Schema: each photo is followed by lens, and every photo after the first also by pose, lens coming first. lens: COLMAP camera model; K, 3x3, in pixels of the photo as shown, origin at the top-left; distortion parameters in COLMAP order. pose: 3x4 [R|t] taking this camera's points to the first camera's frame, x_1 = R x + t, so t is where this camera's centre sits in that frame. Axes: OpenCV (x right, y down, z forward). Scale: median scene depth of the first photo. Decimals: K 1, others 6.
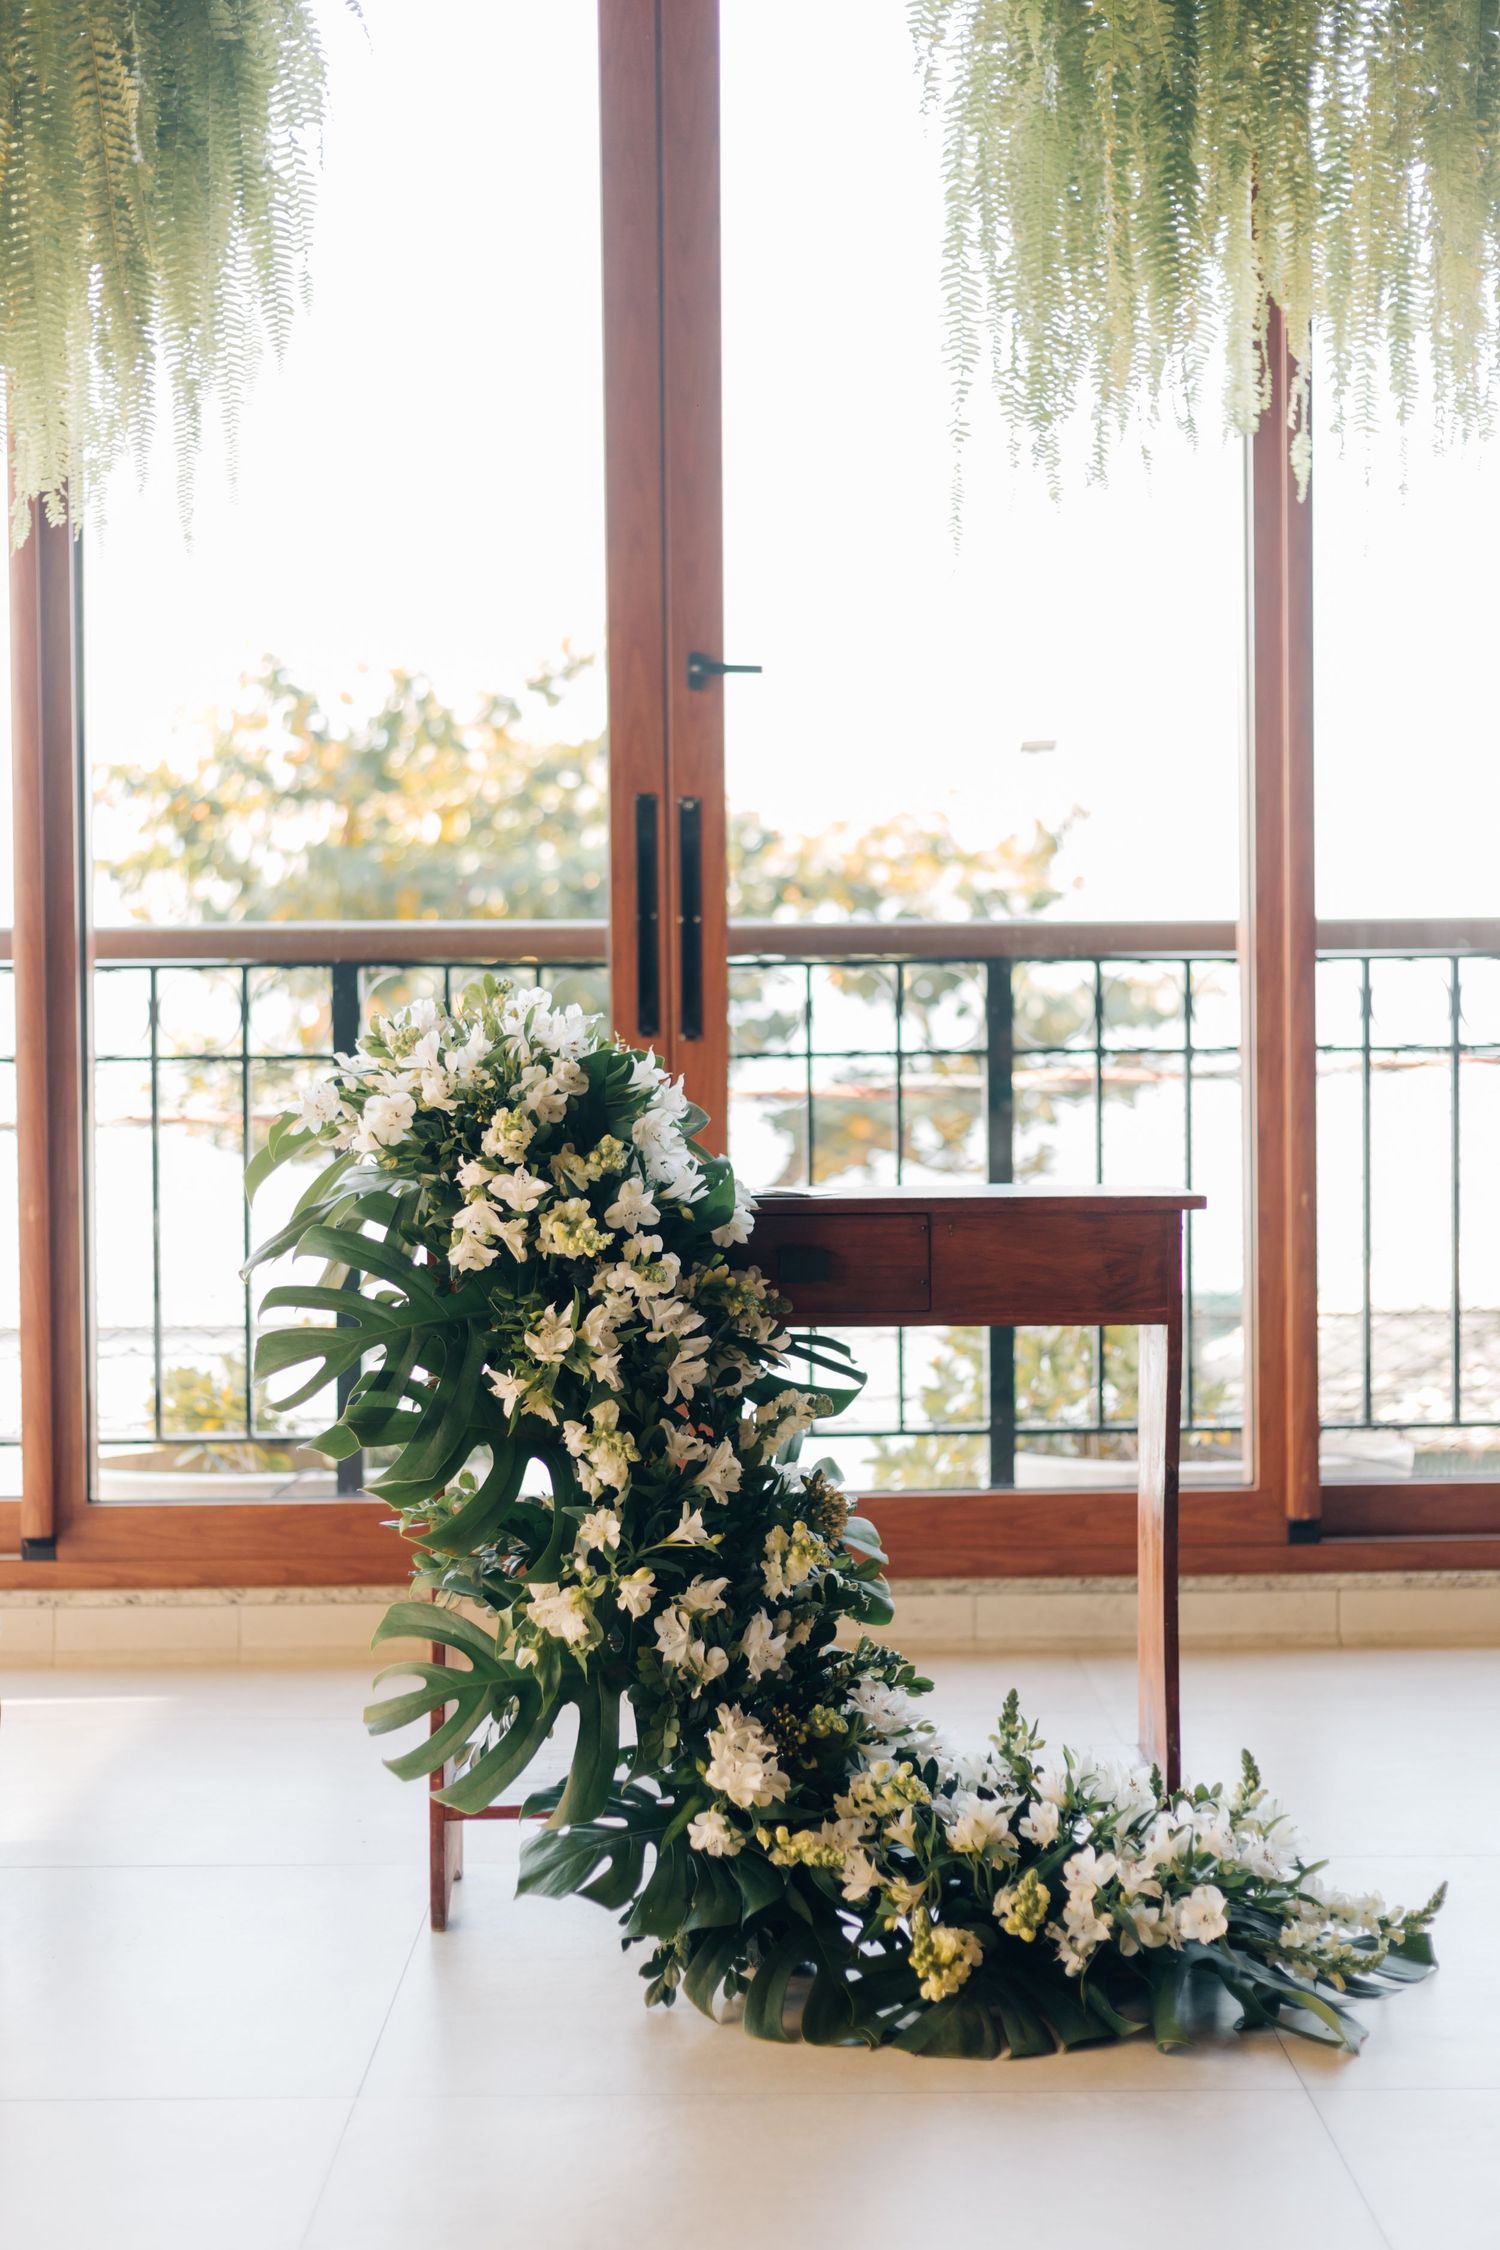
lens RADIAL K [[3272.1, 0, 751.4], [0, 3272.1, 1125.8], [0, 0, 1]] dist [0.039759, 0.000000]
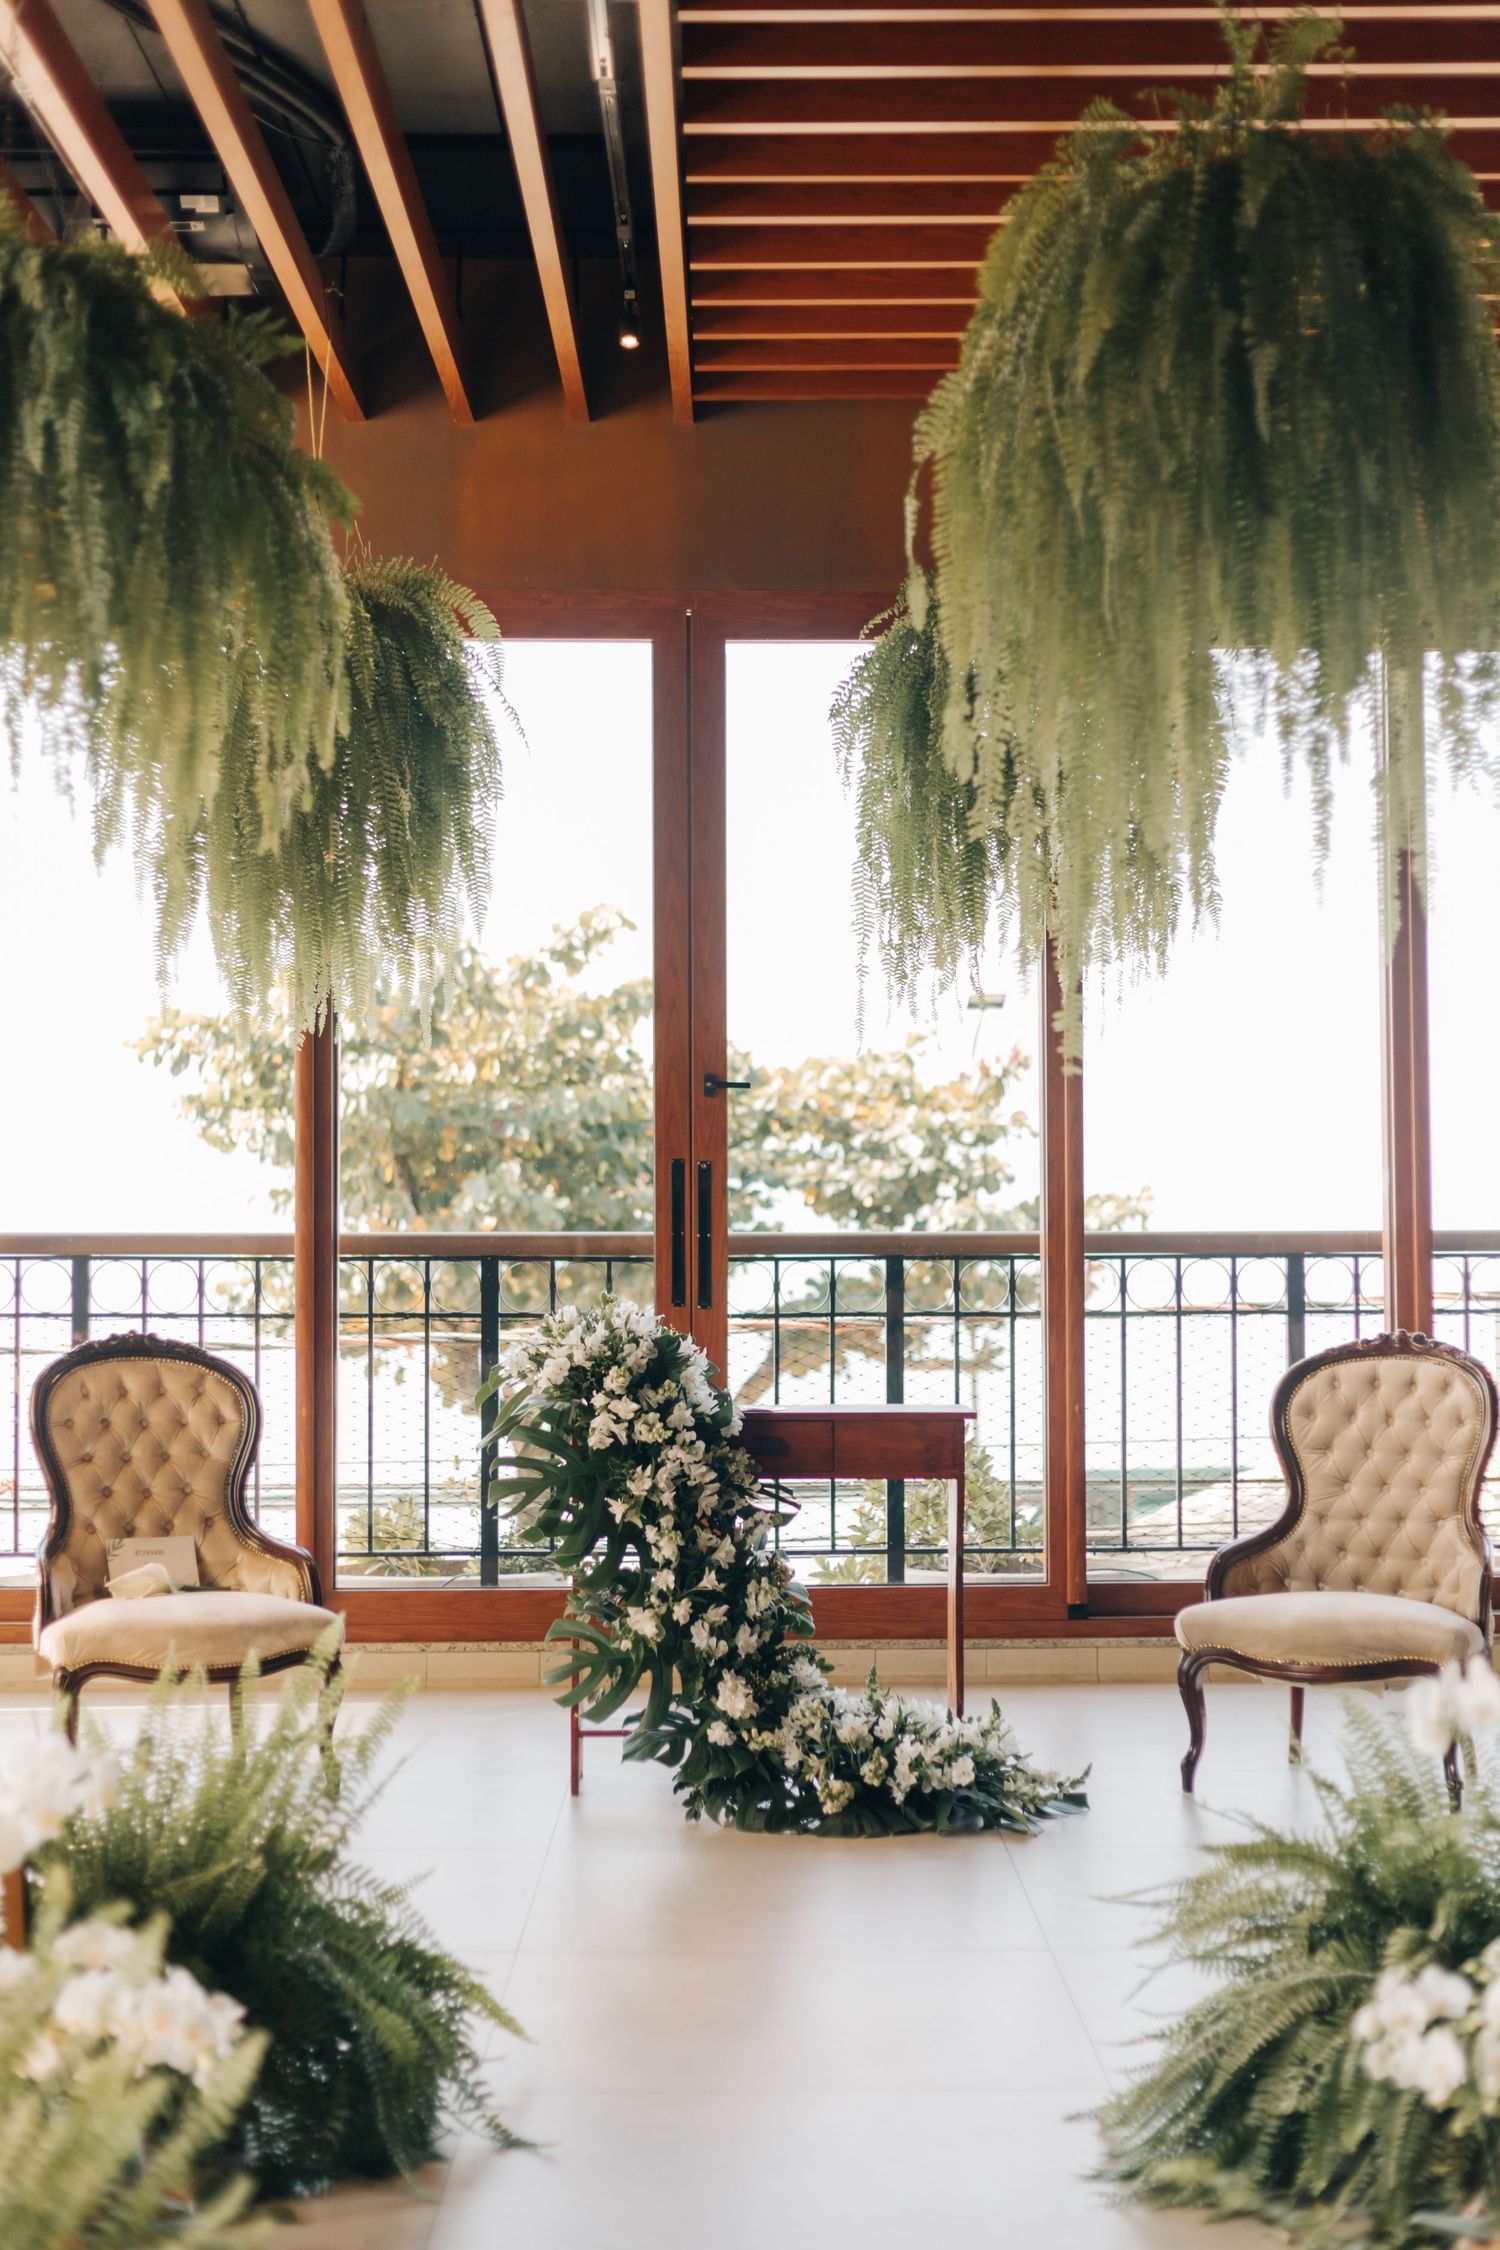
lens RADIAL K [[3272.1, 0, 738.3], [0, 3272.1, 1123.3], [0, 0, 1]] dist [0.039759, 0.000000]
pose [[0.999983, 0.005885, -0.000381, -0.001898], [-0.005897, 0.998470, -0.054974, -0.042202], [0.000057, 0.054975, 0.998488, -0.947658]]
